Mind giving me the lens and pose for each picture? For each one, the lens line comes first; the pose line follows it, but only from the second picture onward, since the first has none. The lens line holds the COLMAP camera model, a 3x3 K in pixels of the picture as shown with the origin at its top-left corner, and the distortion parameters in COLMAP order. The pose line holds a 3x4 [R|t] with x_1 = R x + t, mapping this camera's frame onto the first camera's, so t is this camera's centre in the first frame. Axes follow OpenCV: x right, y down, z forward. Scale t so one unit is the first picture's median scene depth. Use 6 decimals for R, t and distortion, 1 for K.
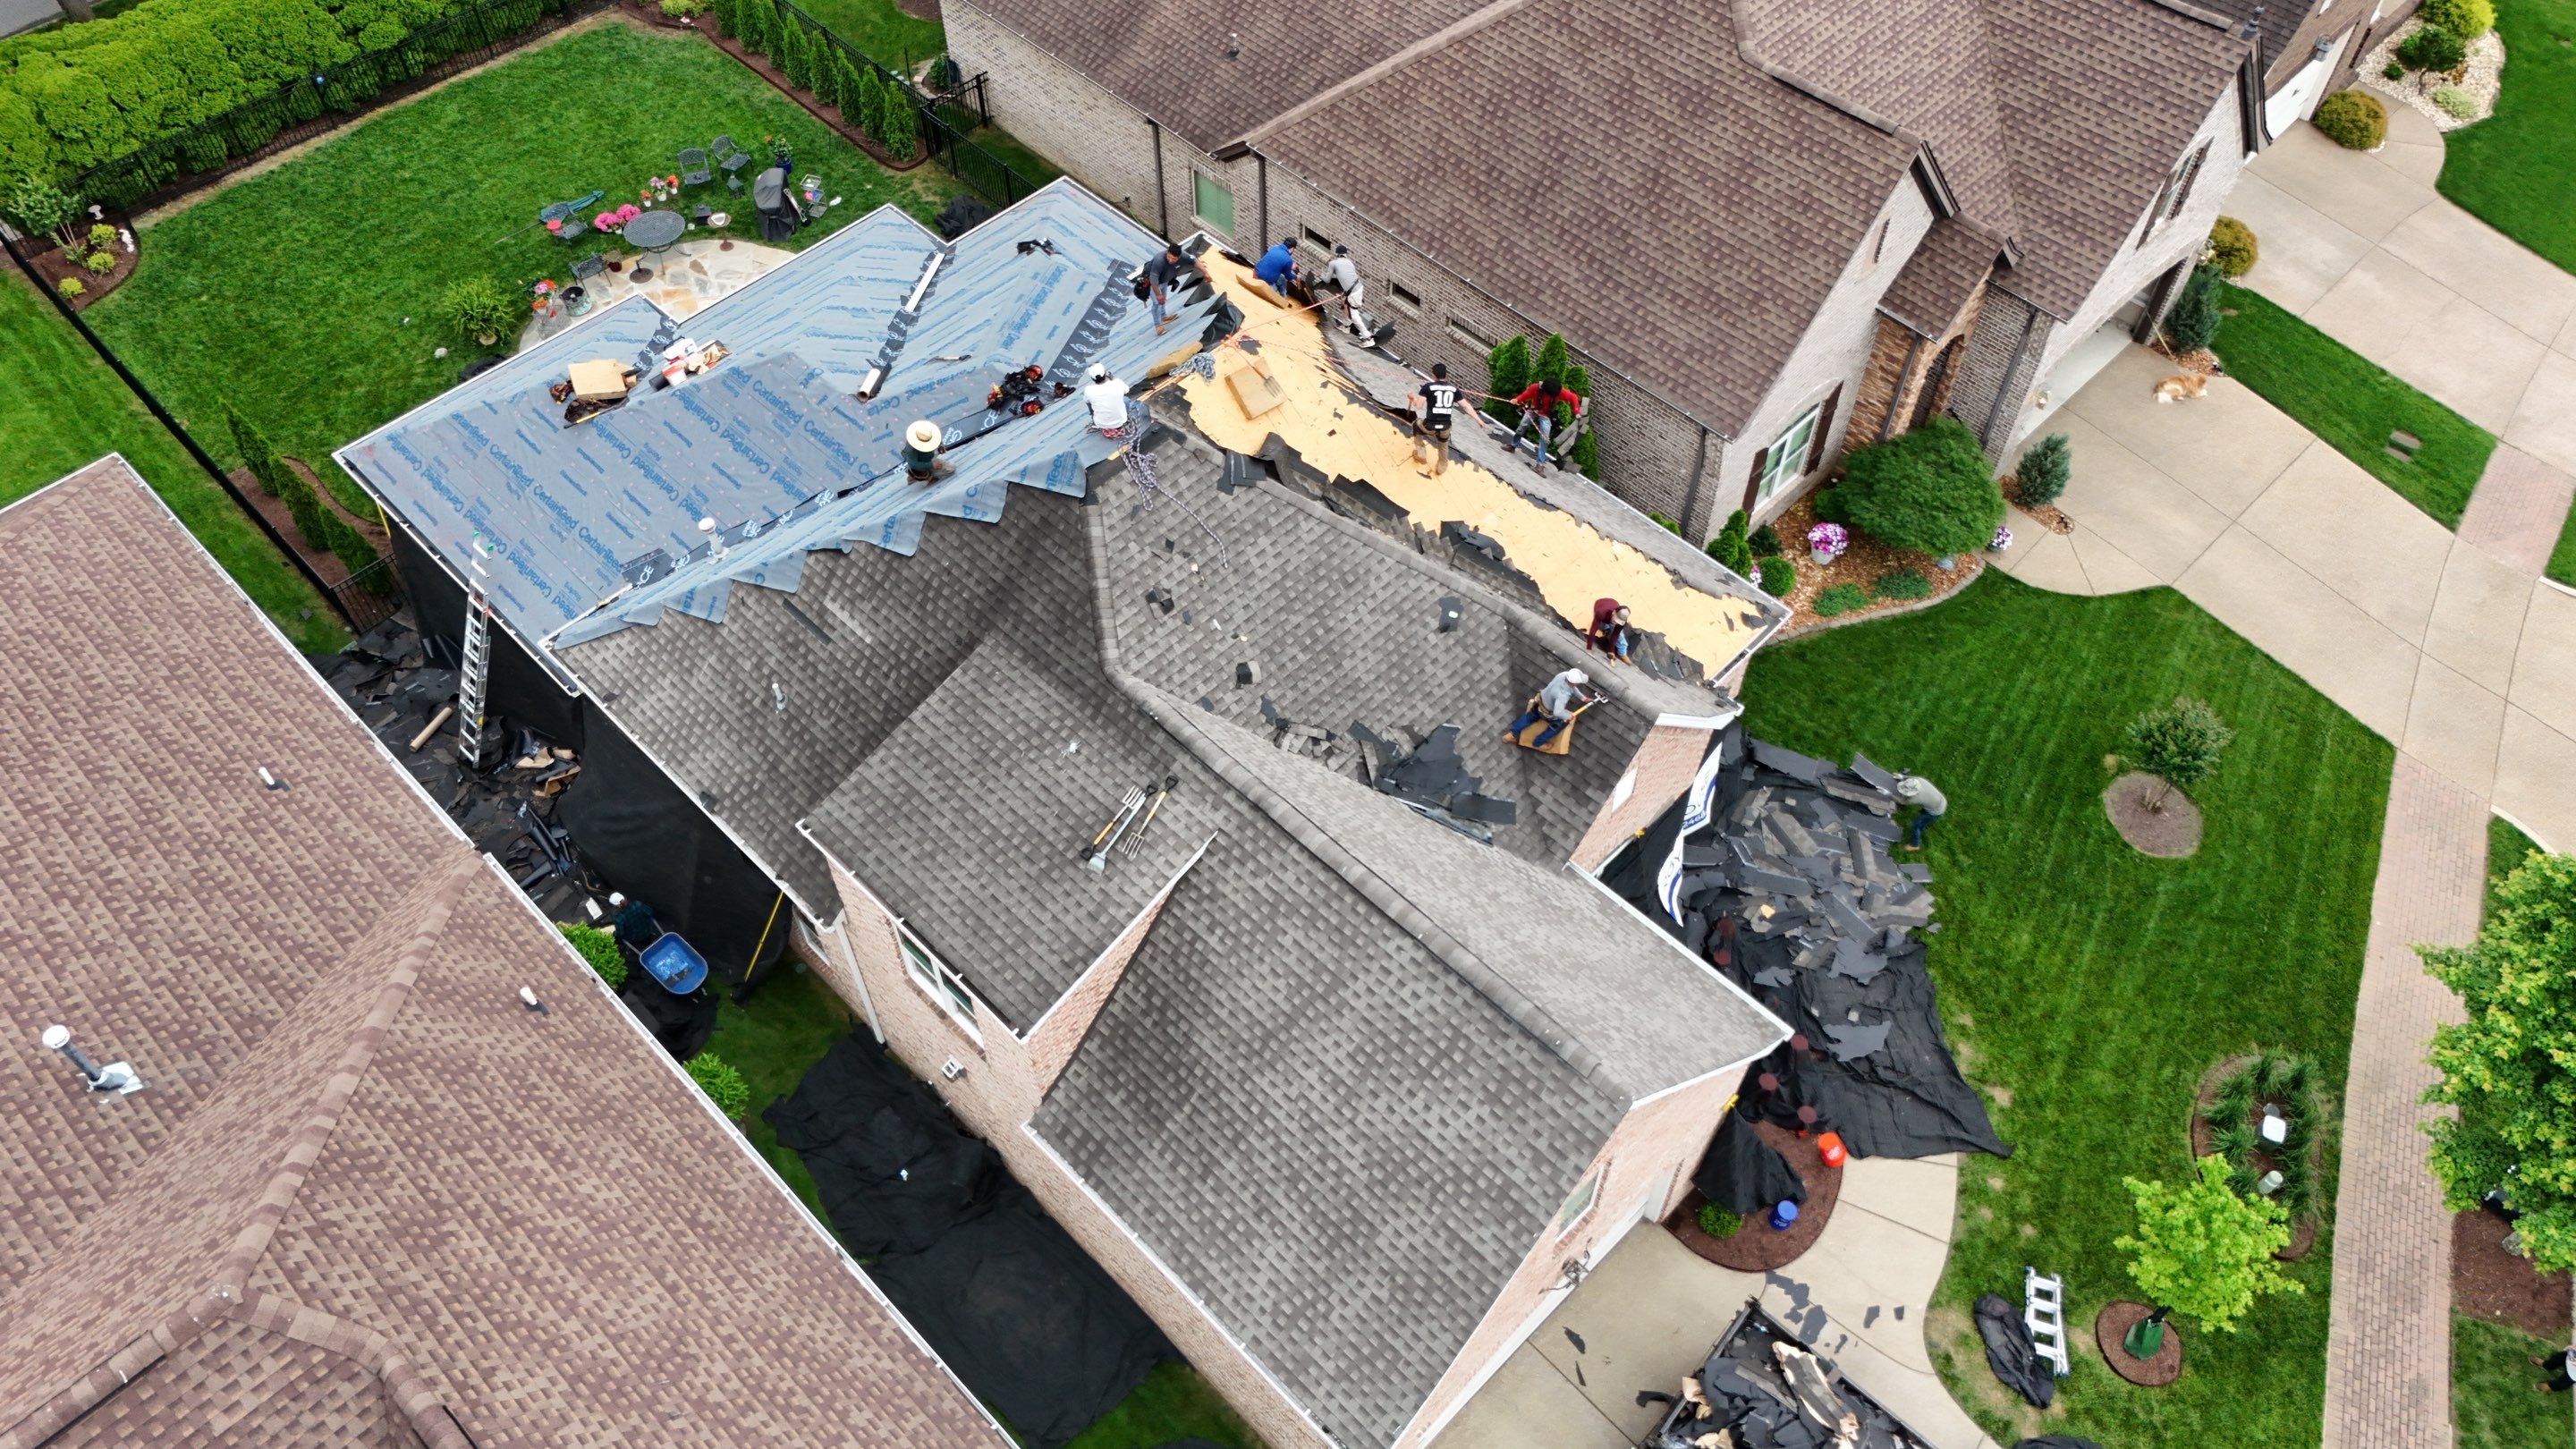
lens RADIAL K [[1887.6, 0, 1289.1], [0, 1887.6, 727.8], [0, 0, 1]] dist [0.072868, -0.067134]
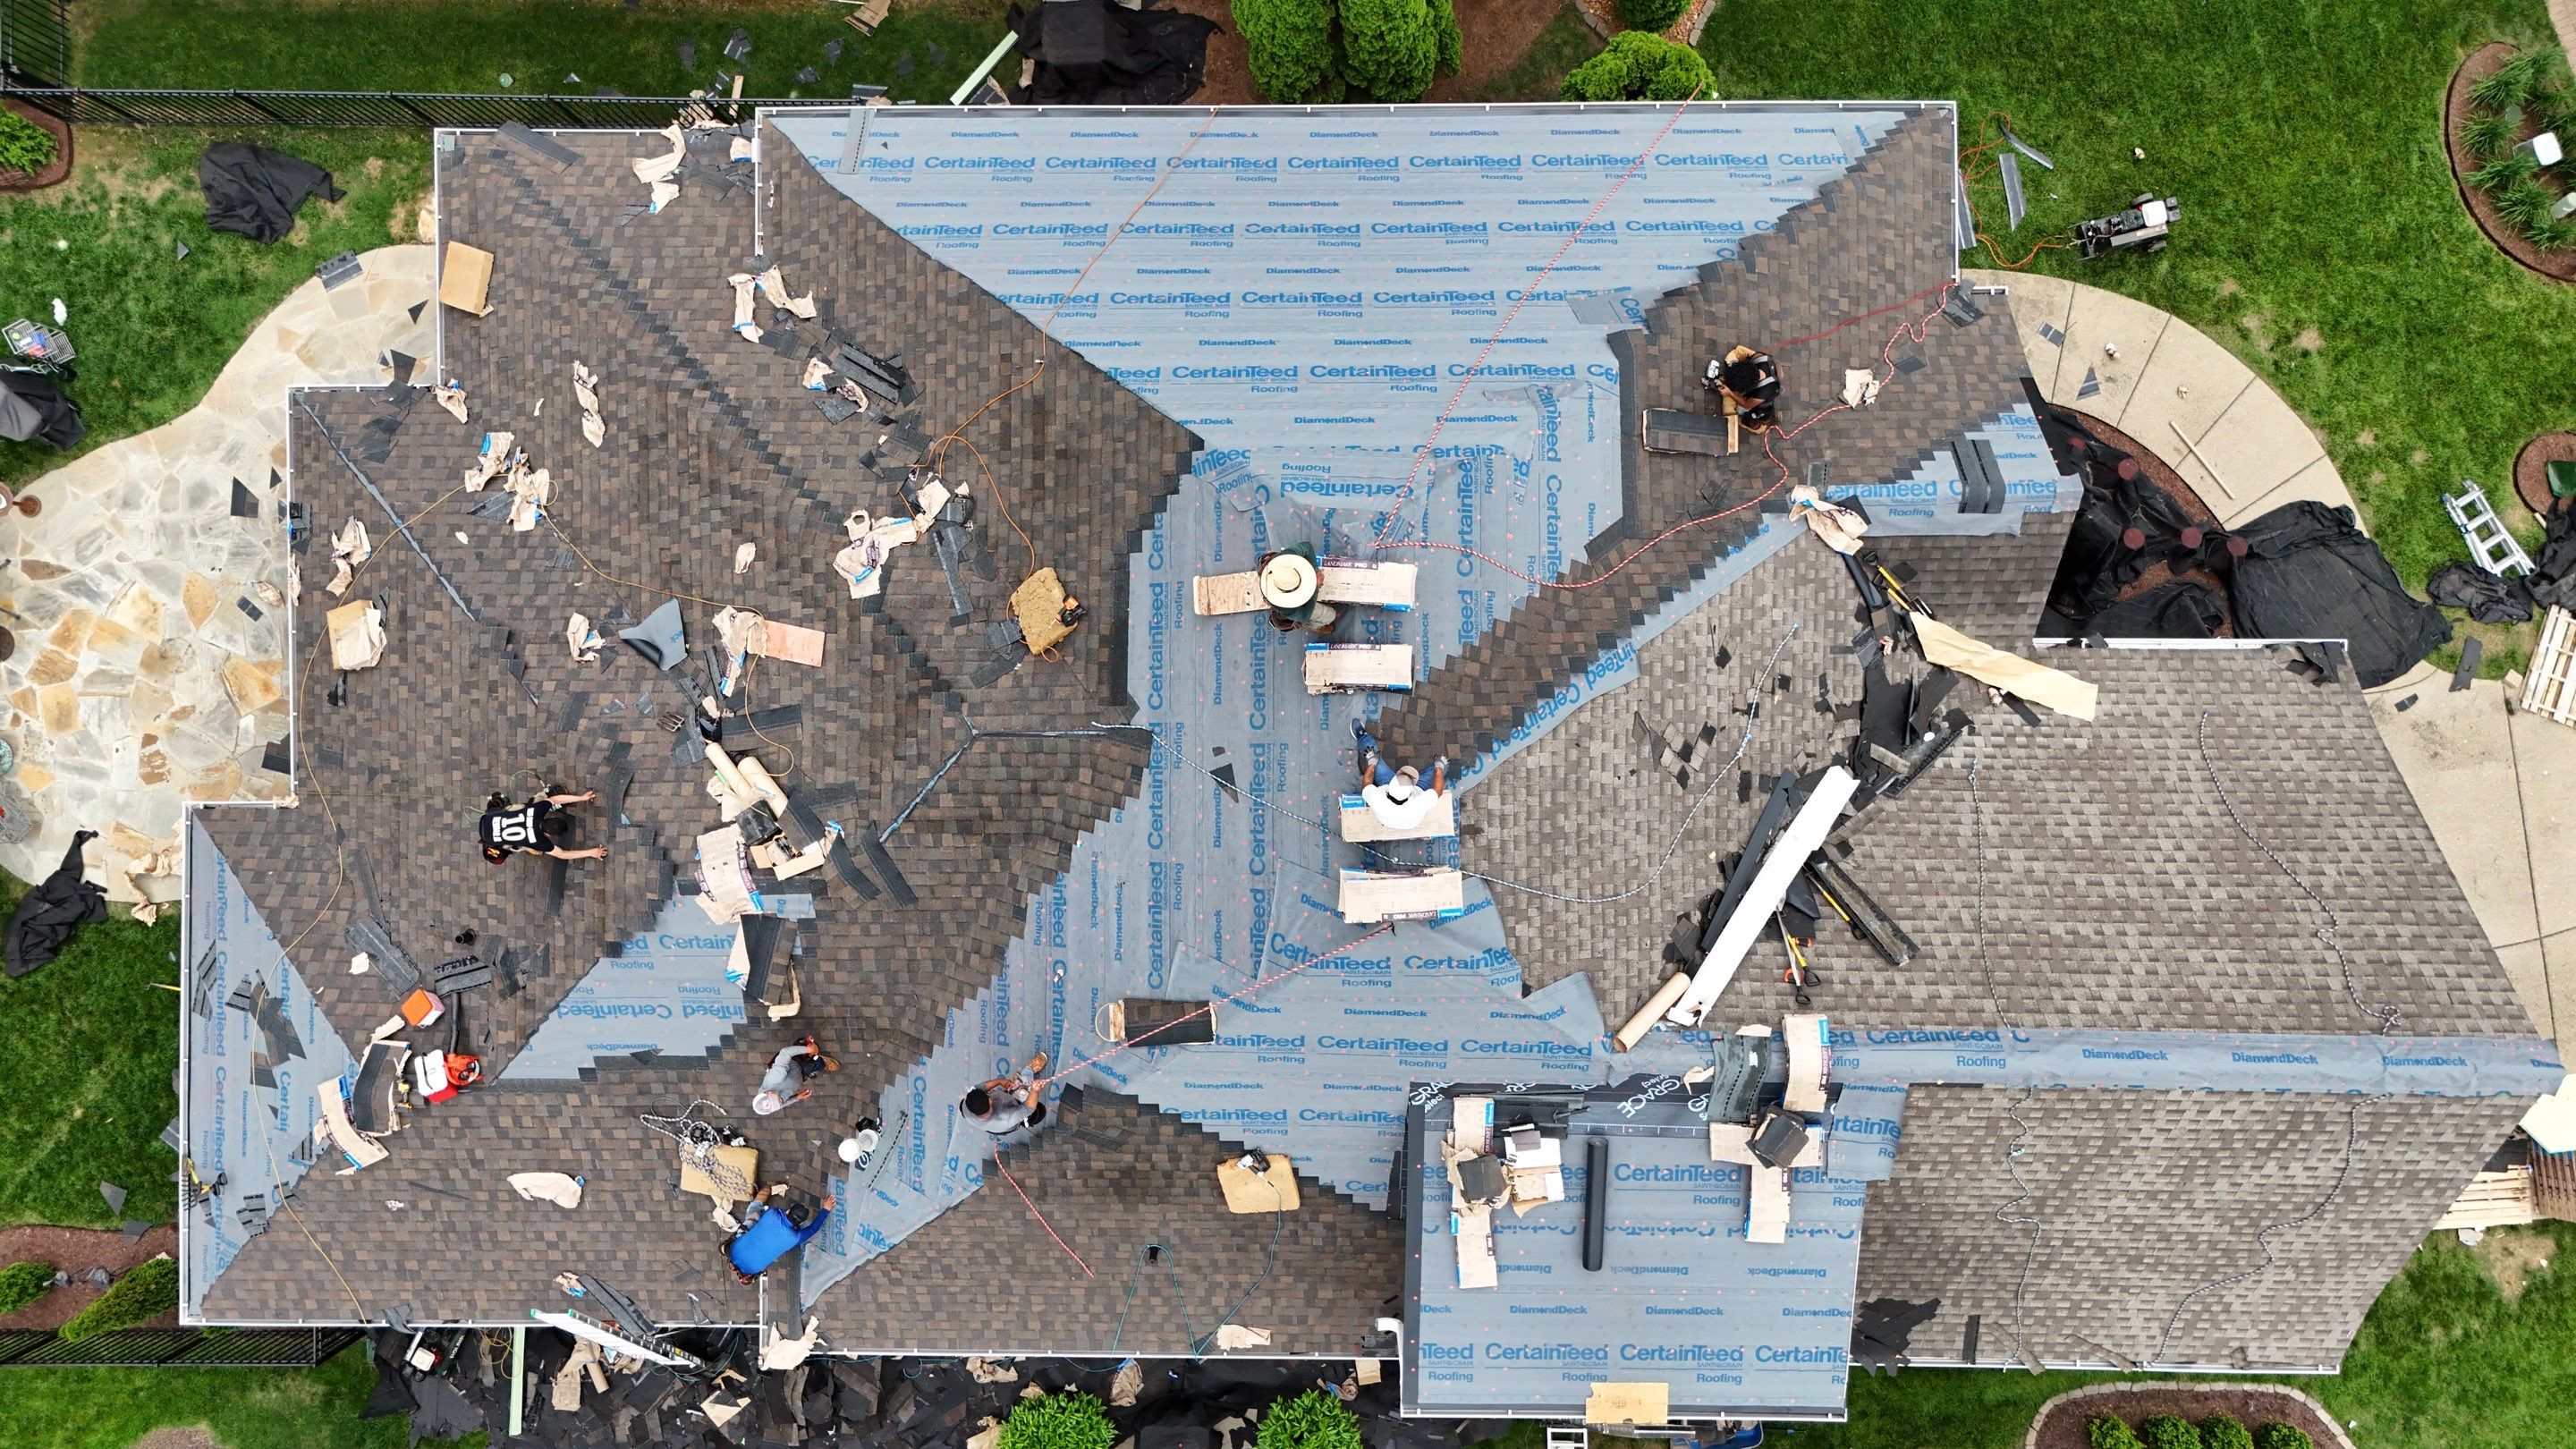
lens RADIAL K [[1887.6, 0, 1295.5], [0, 1887.6, 728.5], [0, 0, 1]] dist [0.072868, -0.067134]
pose [[0.708618, -0.705453, -0.014024, -0.066640], [0.569553, 0.560150, 0.601532, -0.504282], [-0.416497, -0.434243, 0.798726, 0.428071]]
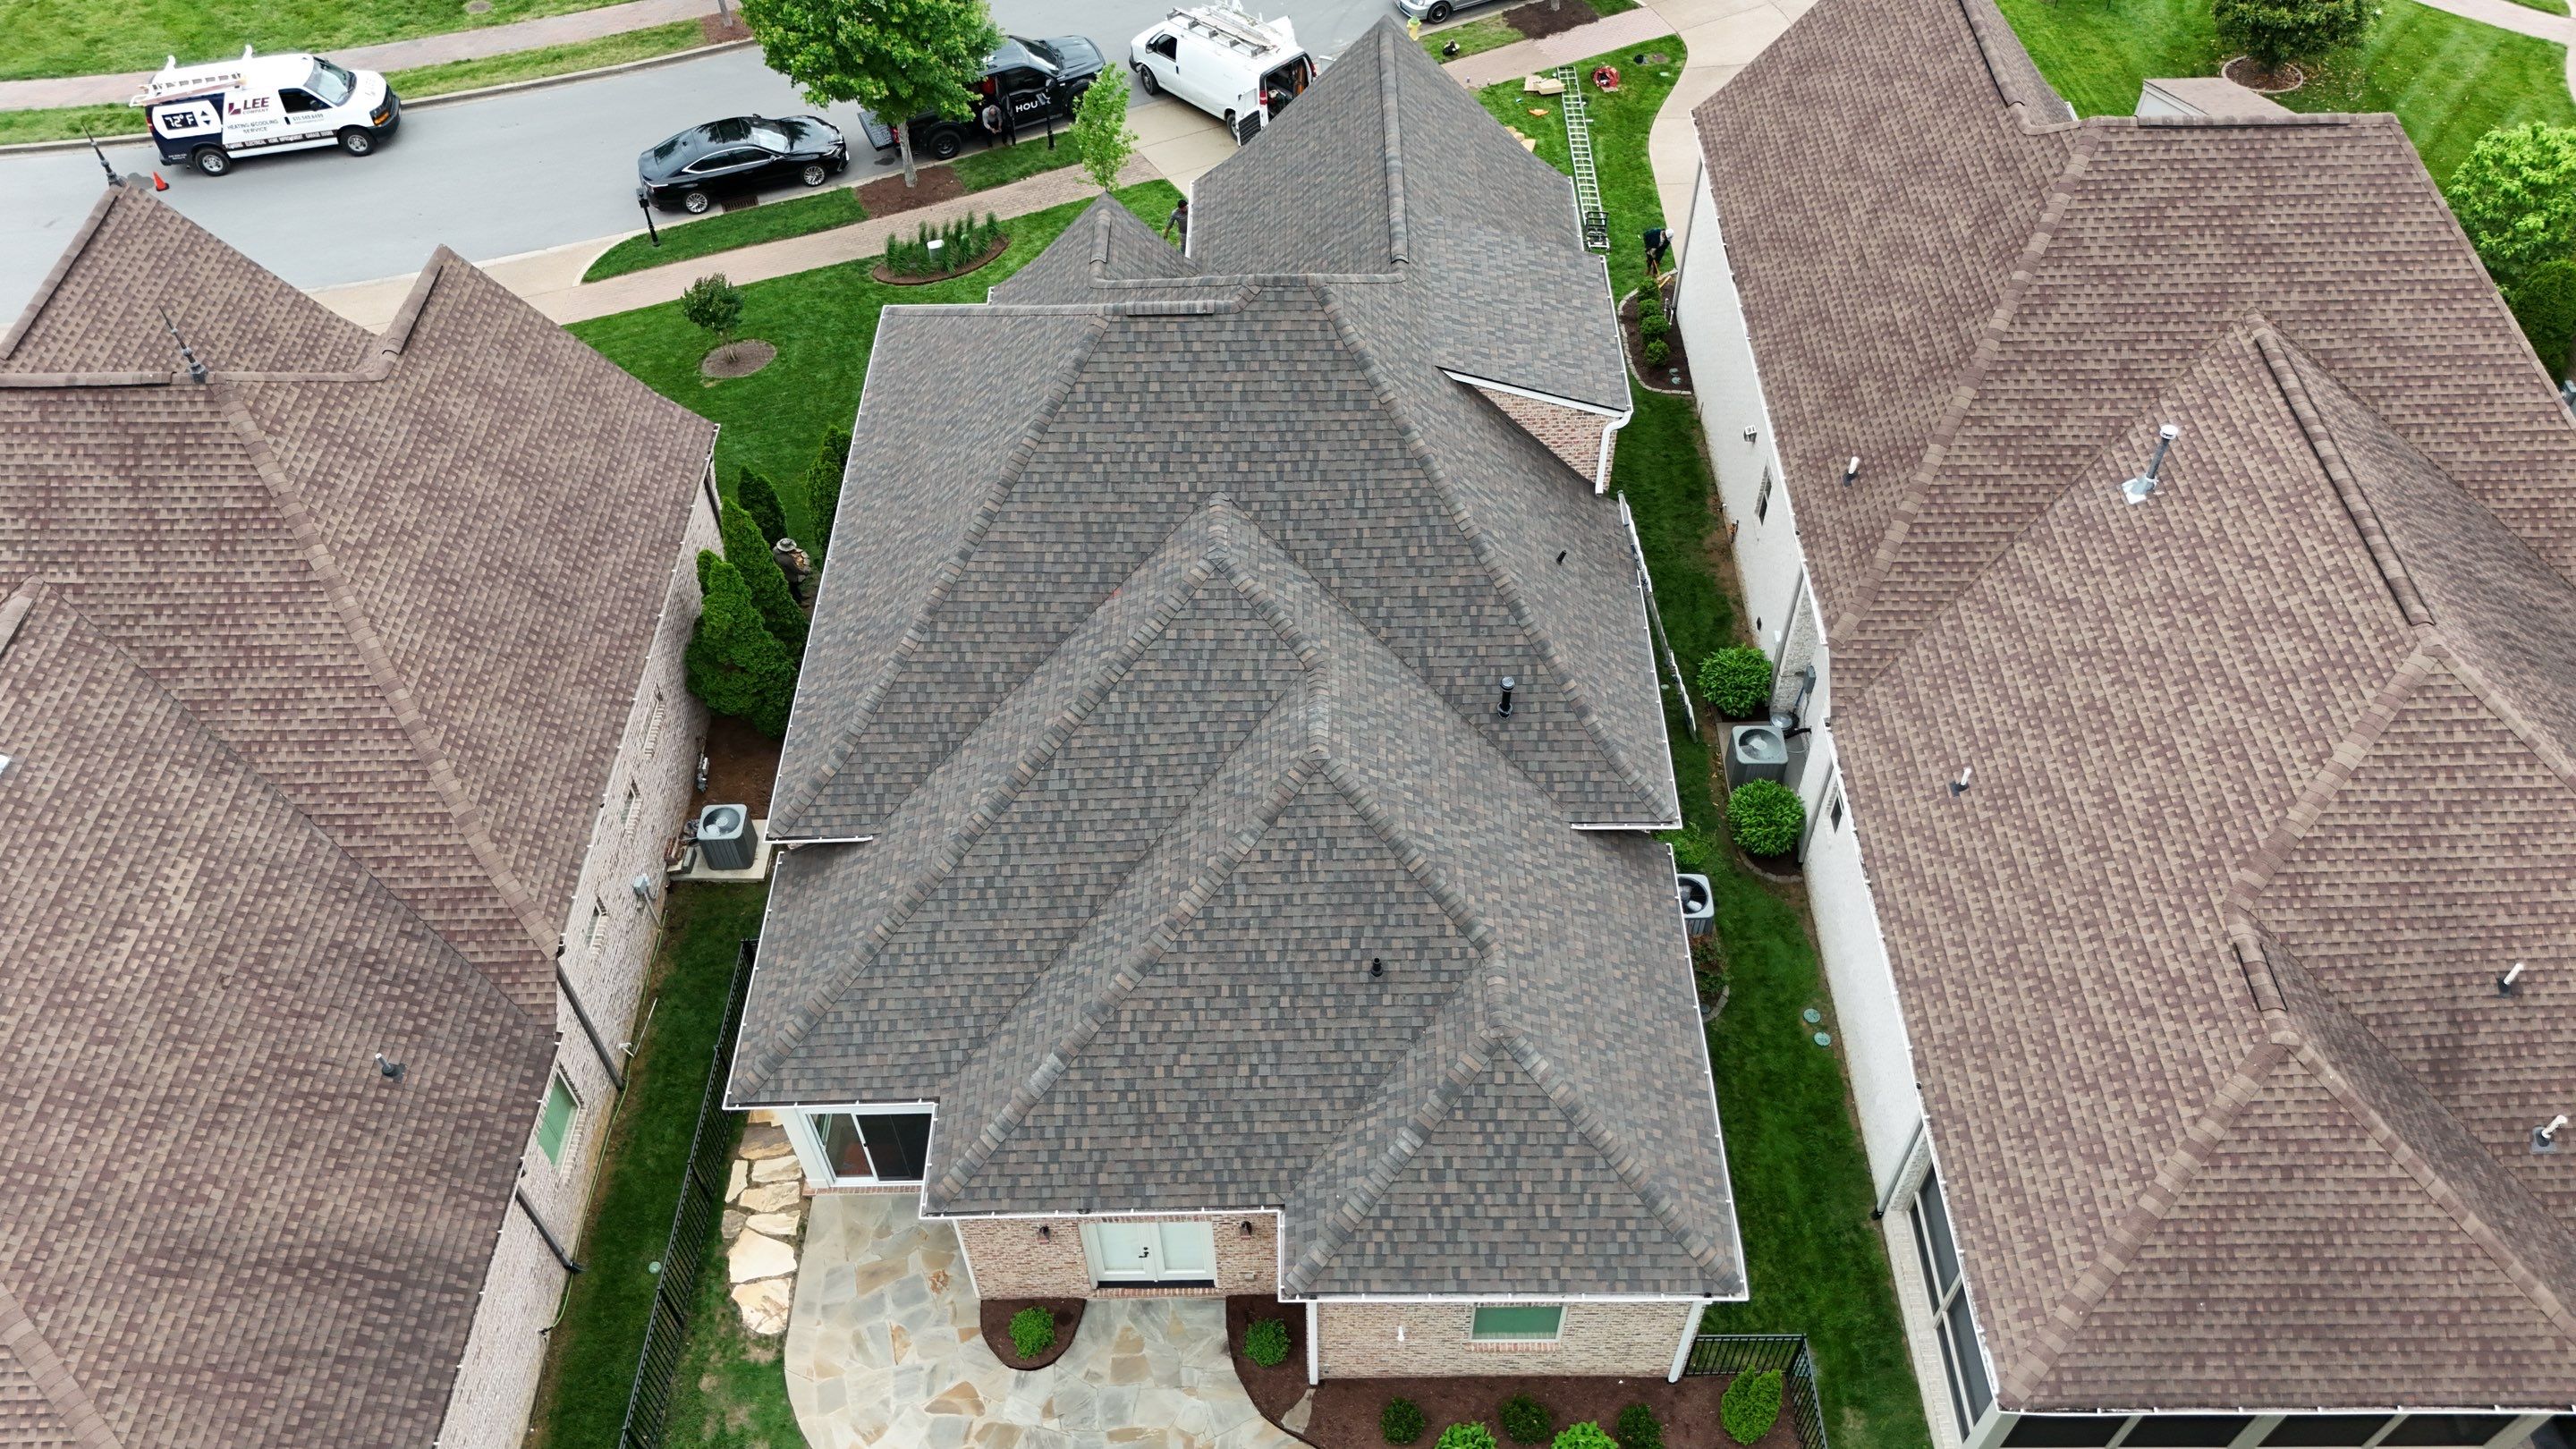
lens RADIAL K [[1887.6, 0, 1296.1], [0, 1887.6, 724.5], [0, 0, 1]] dist [0.072868, -0.067134]
pose [[-0.710153, -0.521466, 0.473029, -0.687527], [0.568698, -0.028788, 0.822043, -0.967949], [-0.415050, 0.852786, 0.317001, 0.720867]]
